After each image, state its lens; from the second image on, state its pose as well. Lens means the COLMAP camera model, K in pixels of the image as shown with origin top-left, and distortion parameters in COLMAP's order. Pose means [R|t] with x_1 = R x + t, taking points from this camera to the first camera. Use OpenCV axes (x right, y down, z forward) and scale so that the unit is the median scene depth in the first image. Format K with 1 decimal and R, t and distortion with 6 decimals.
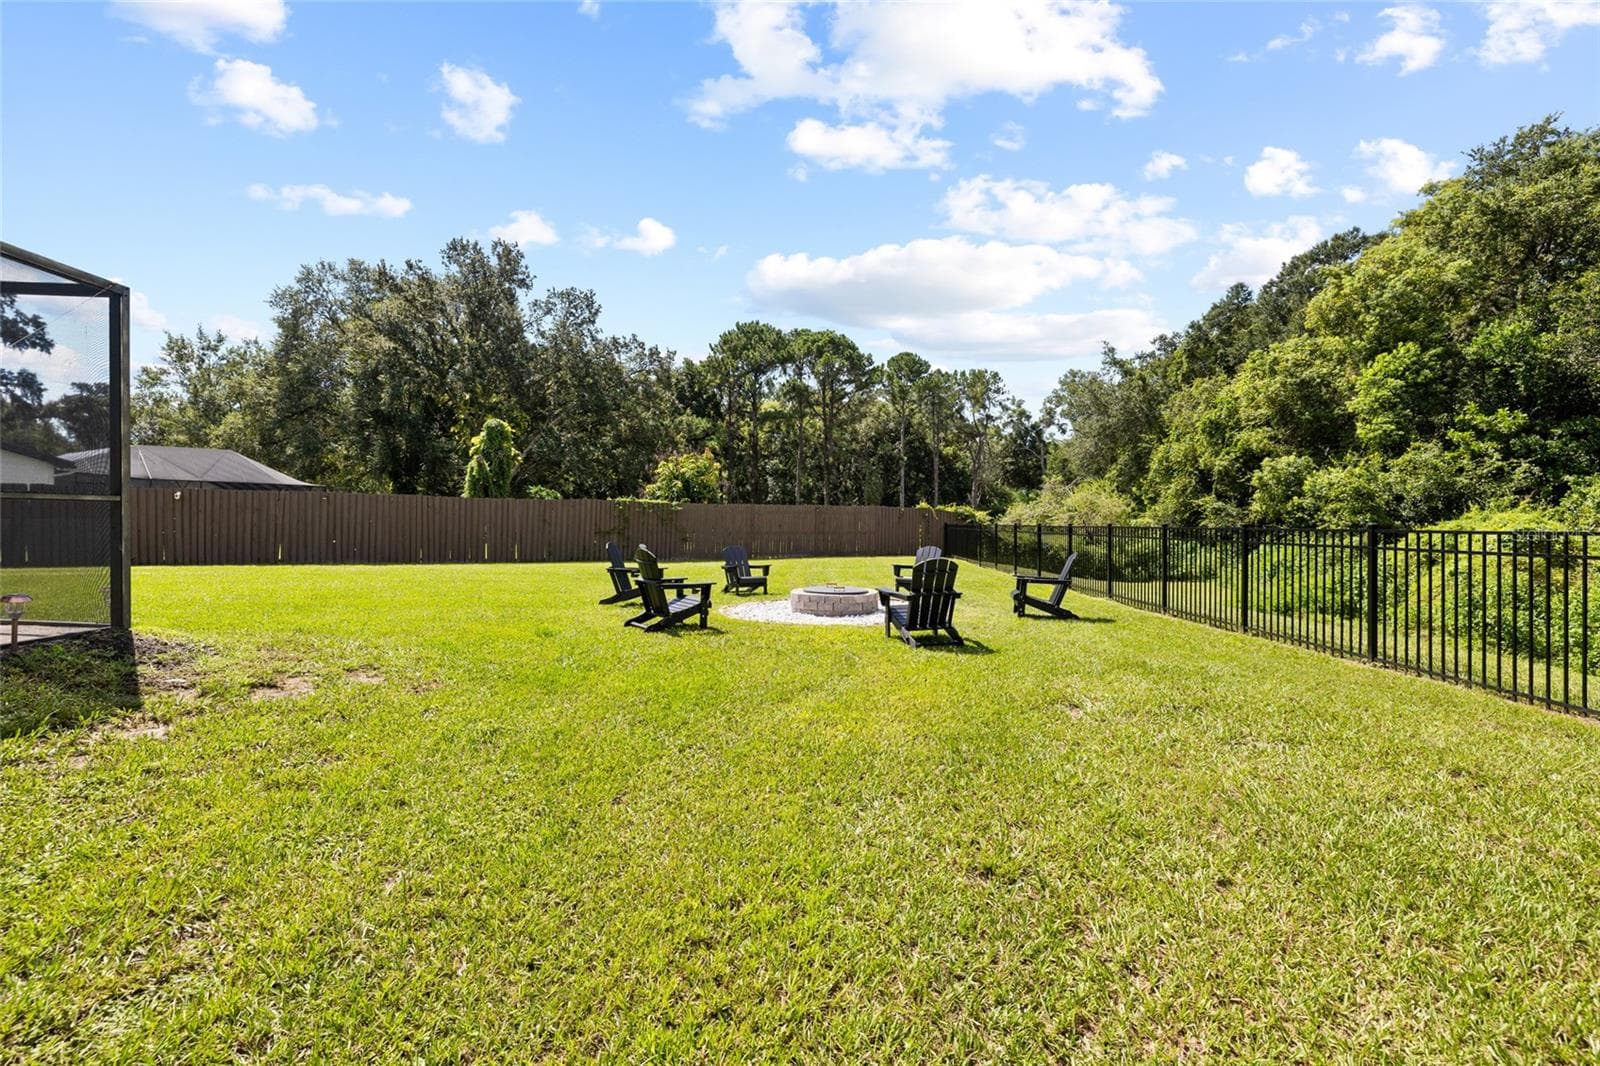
lens RADIAL K [[694.1, 0, 799.1], [0, 694.1, 523.1], [0, 0, 1]] dist [0.009050, -0.000442]
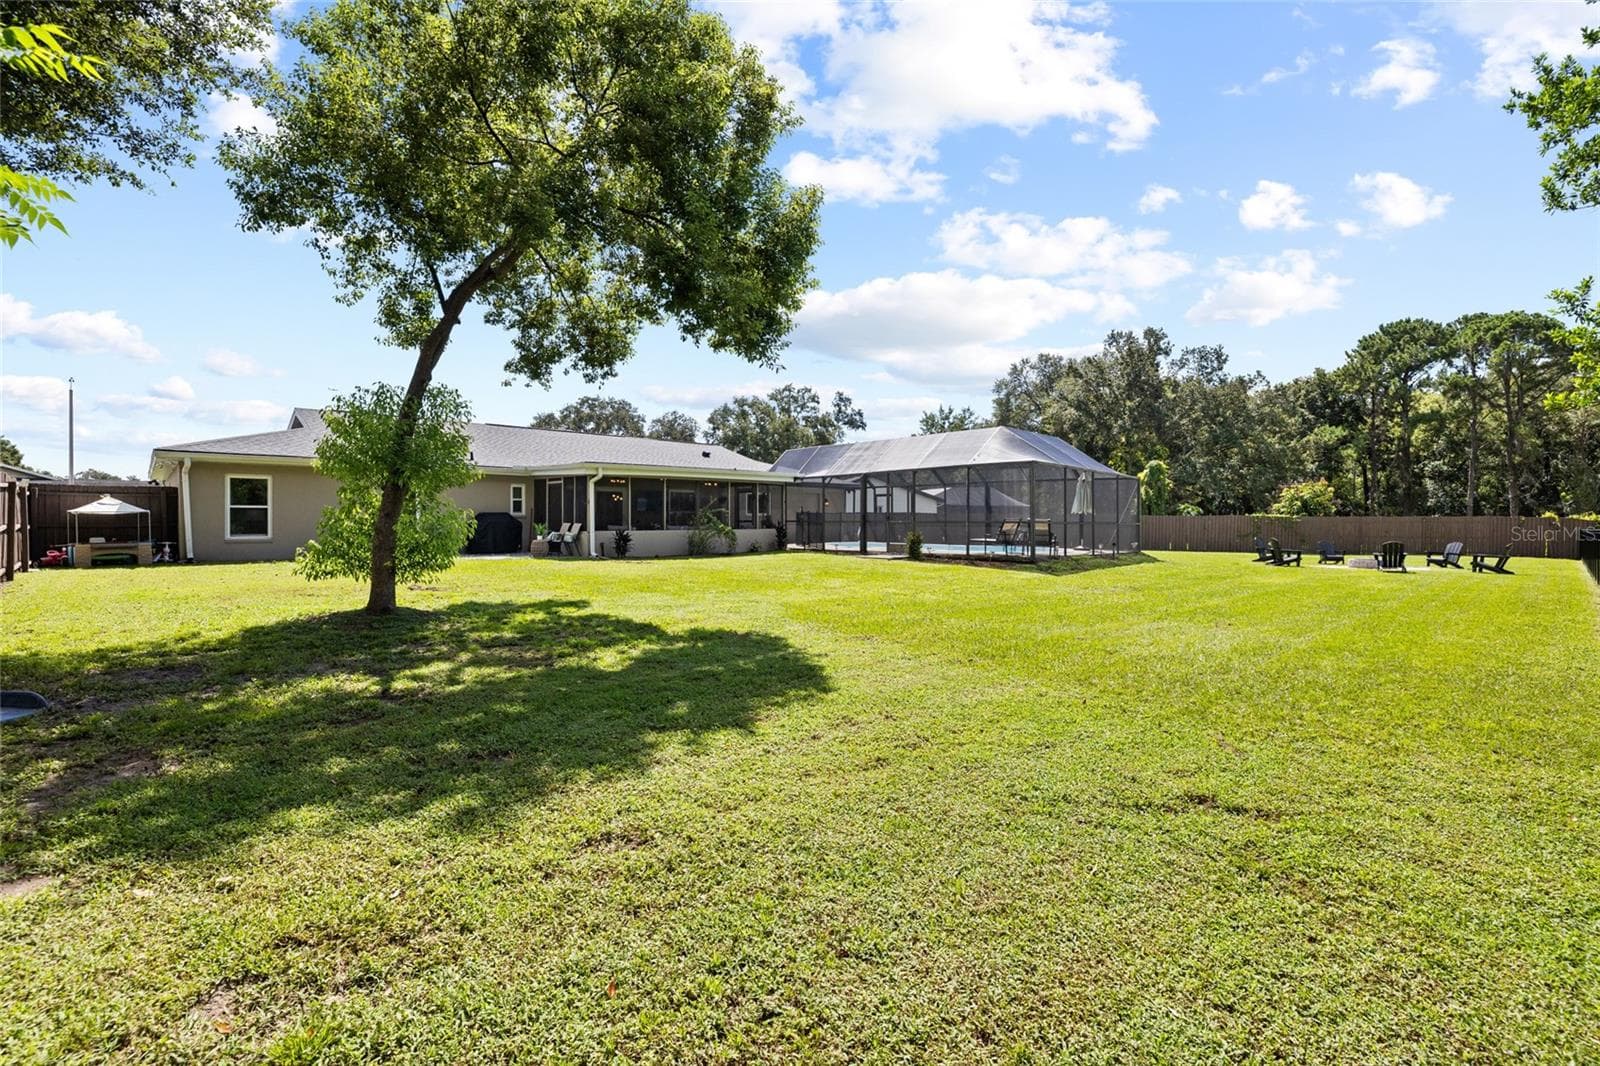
lens RADIAL K [[694.1, 0, 815.4], [0, 694.1, 510.8], [0, 0, 1]] dist [0.009050, -0.000442]
pose [[0.697836, -0.019526, -0.715992, 0.084430], [0.000007, 0.999629, -0.027254, 0.000314], [0.716258, 0.019014, 0.697576, -0.383843]]
